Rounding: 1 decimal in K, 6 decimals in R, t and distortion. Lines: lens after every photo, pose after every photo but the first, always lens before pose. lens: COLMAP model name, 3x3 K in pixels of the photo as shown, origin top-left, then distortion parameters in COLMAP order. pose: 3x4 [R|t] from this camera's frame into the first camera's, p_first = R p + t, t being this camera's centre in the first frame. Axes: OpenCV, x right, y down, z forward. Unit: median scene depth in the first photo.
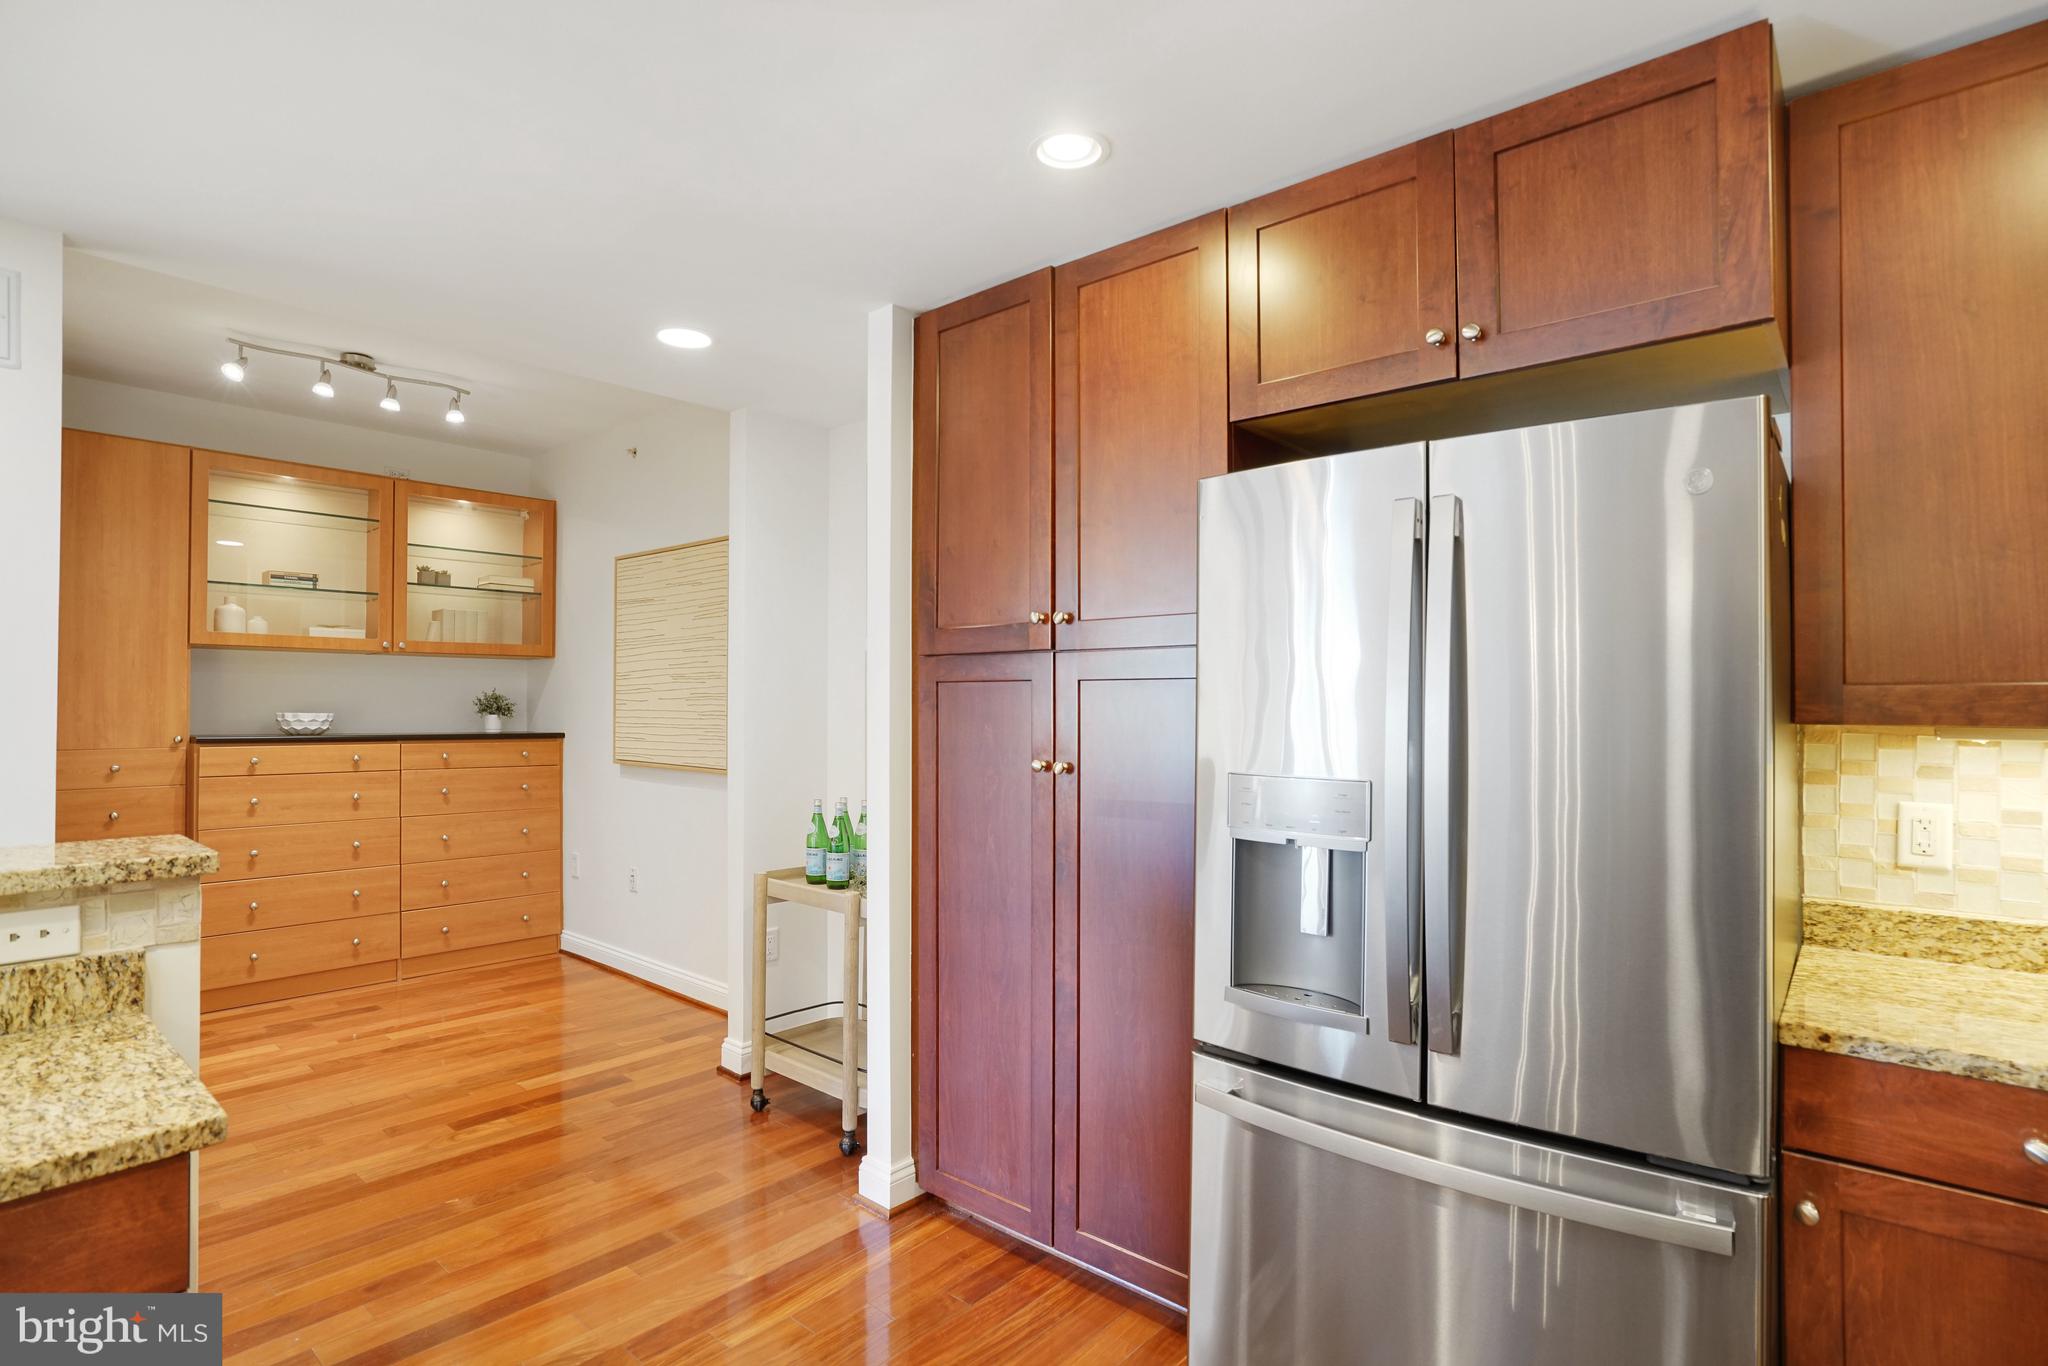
lens RADIAL K [[1019.7, 0, 1011.9], [0, 1019.7, 688.8], [0, 0, 1]] dist [-0.052605, 0.027566]
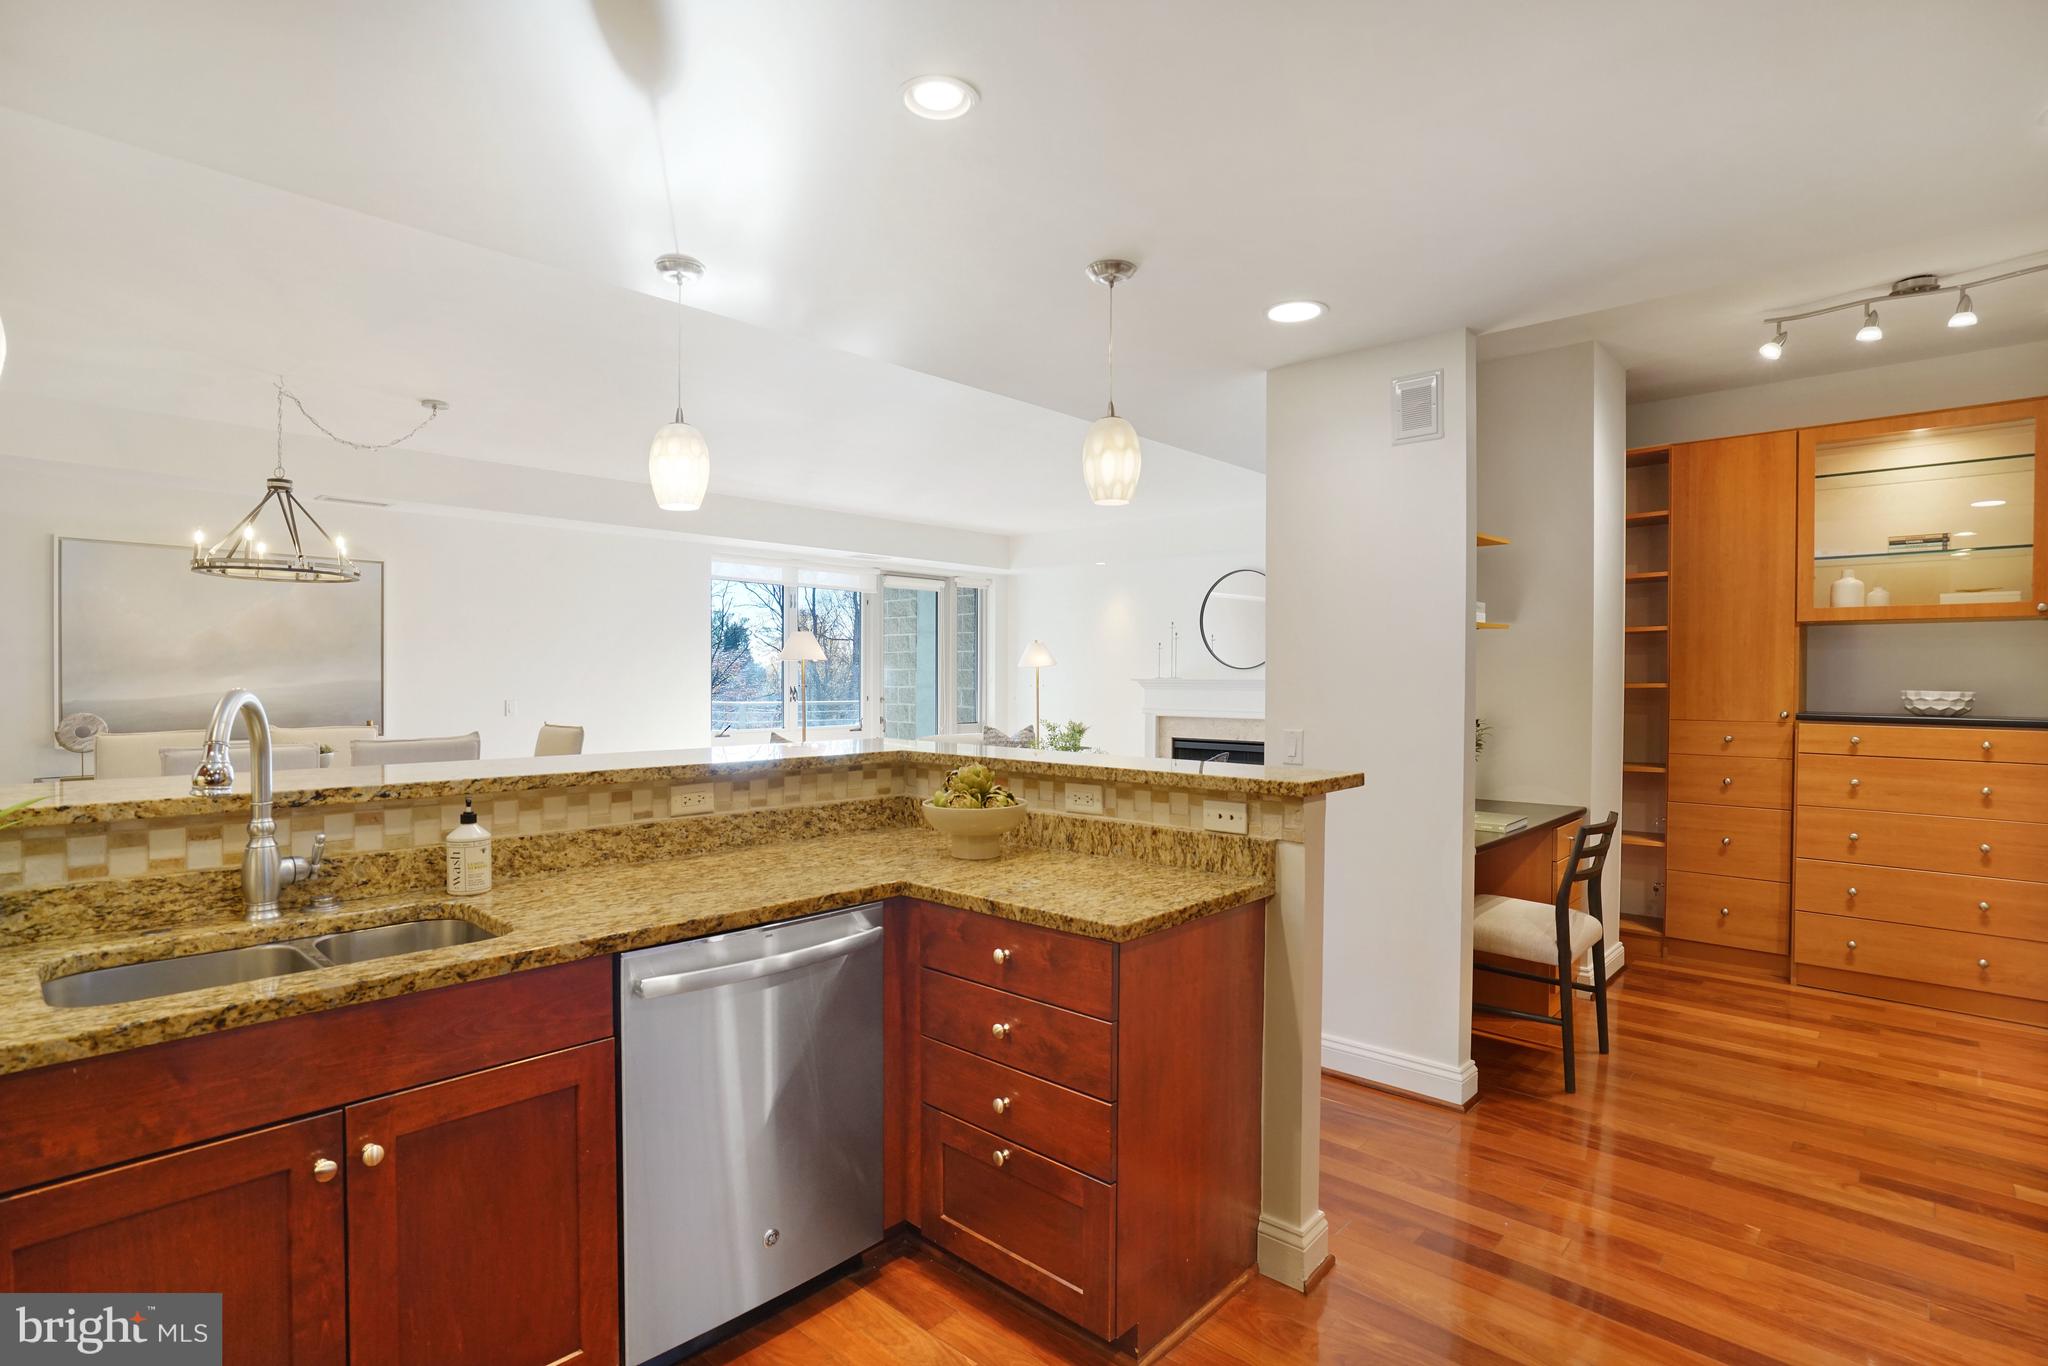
lens RADIAL K [[1019.7, 0, 1011.9], [0, 1019.7, 688.8], [0, 0, 1]] dist [-0.052605, 0.027566]
pose [[-0.031665, 0.008959, -0.999458, 0.209600], [0.010443, 0.999908, 0.008632, 0.005890], [0.999444, -0.010164, -0.031756, 0.212959]]
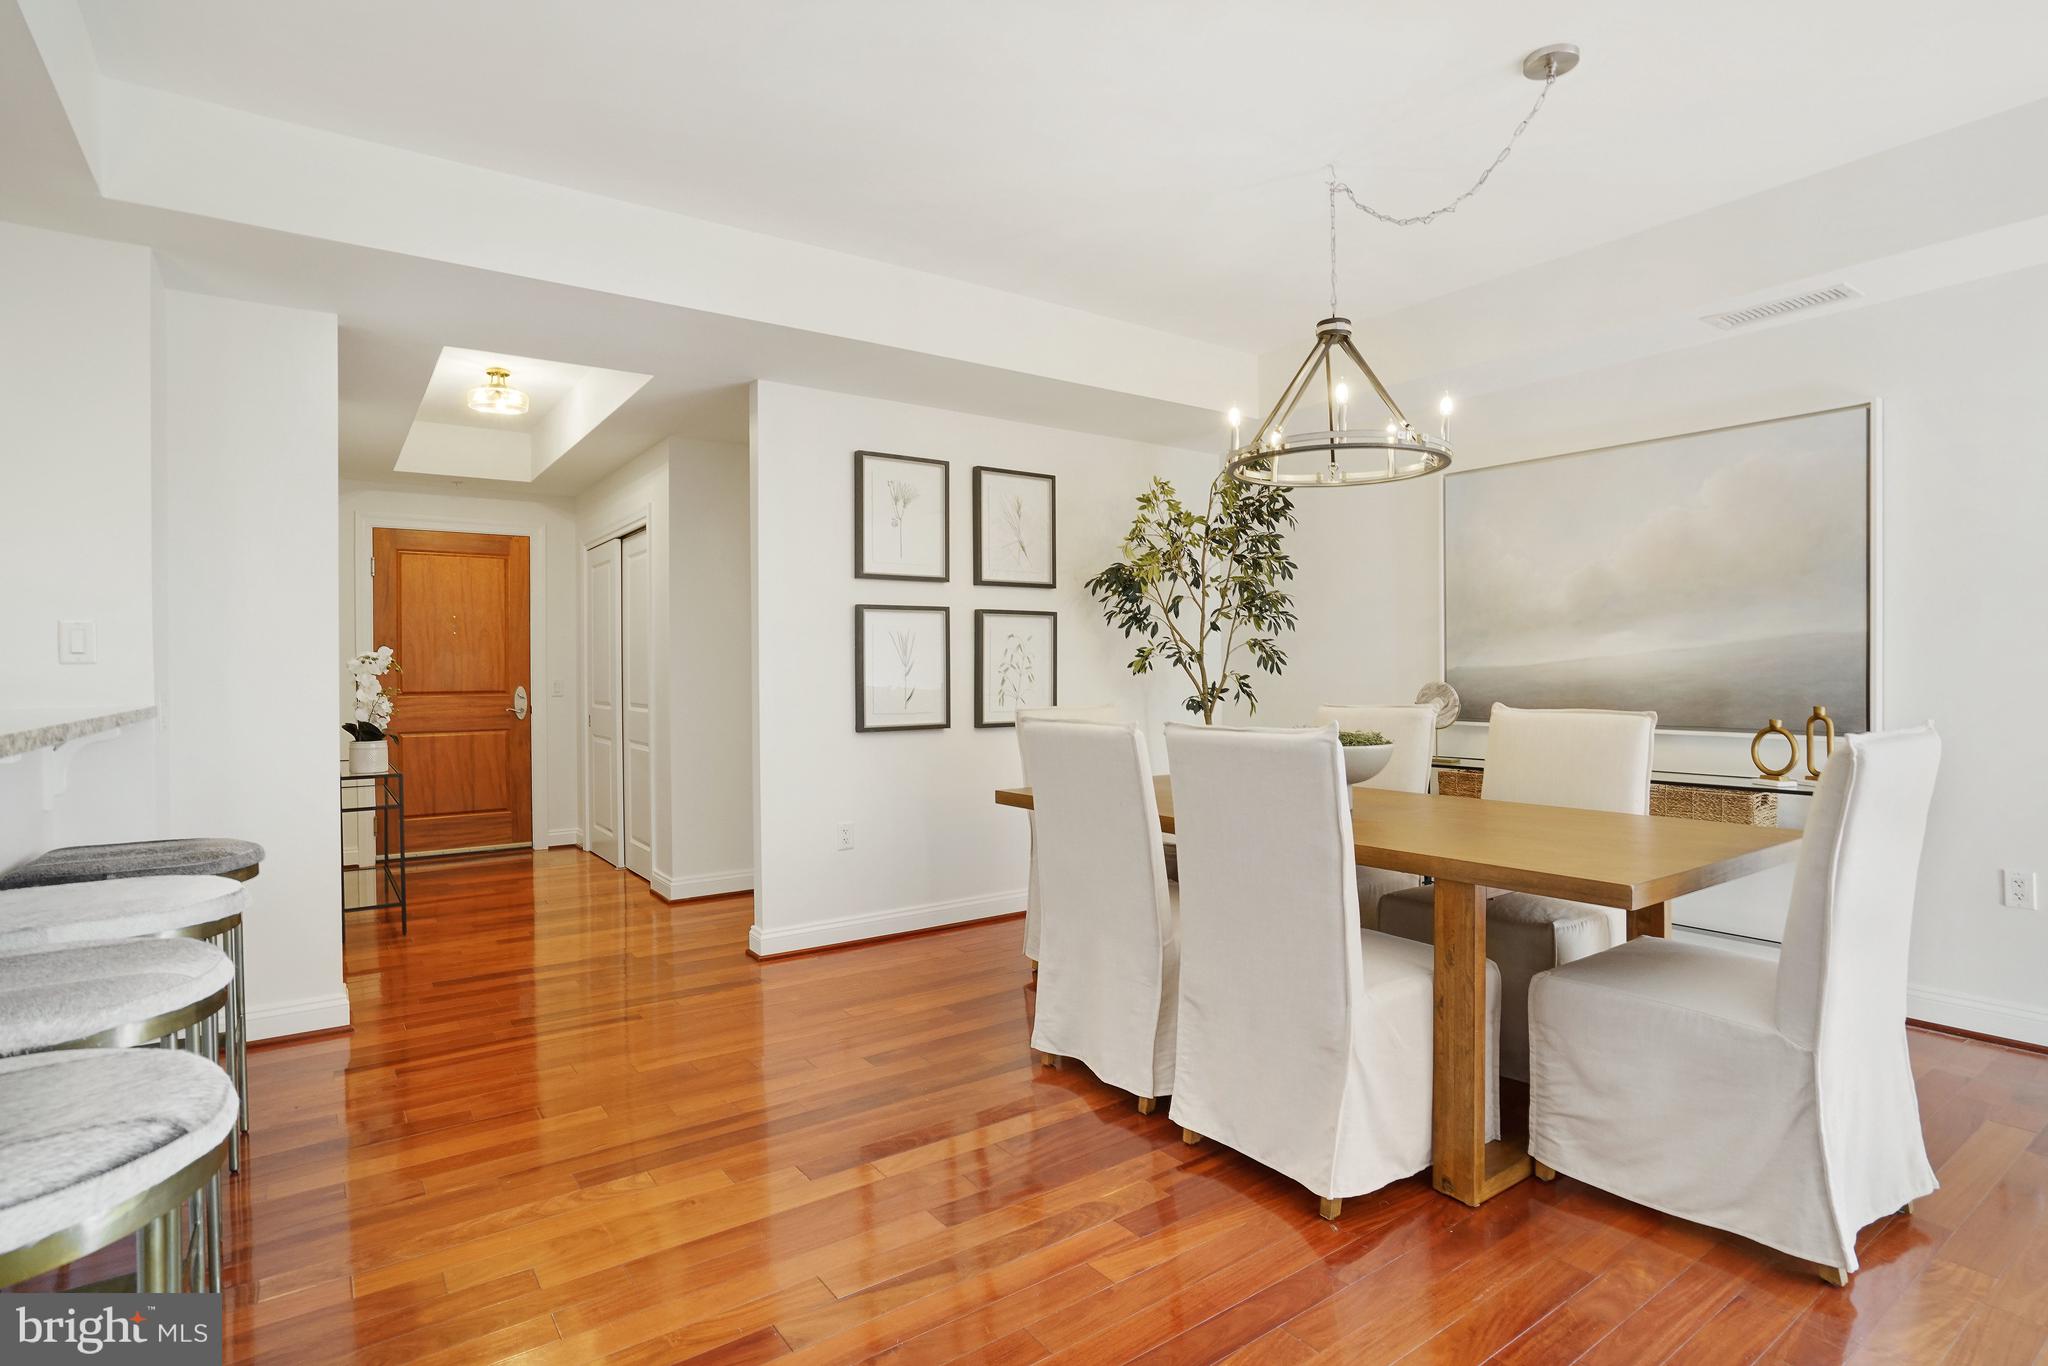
lens RADIAL K [[1017.2, 0, 1016.2], [0, 1017.2, 674.5], [0, 0, 1]] dist [-0.051662, 0.008850]
pose [[-0.970413, 0.004579, 0.241407, -0.786880], [0.003012, 0.999972, -0.006860, 0.031951], [-0.241432, -0.005929, -0.970400, 0.131419]]
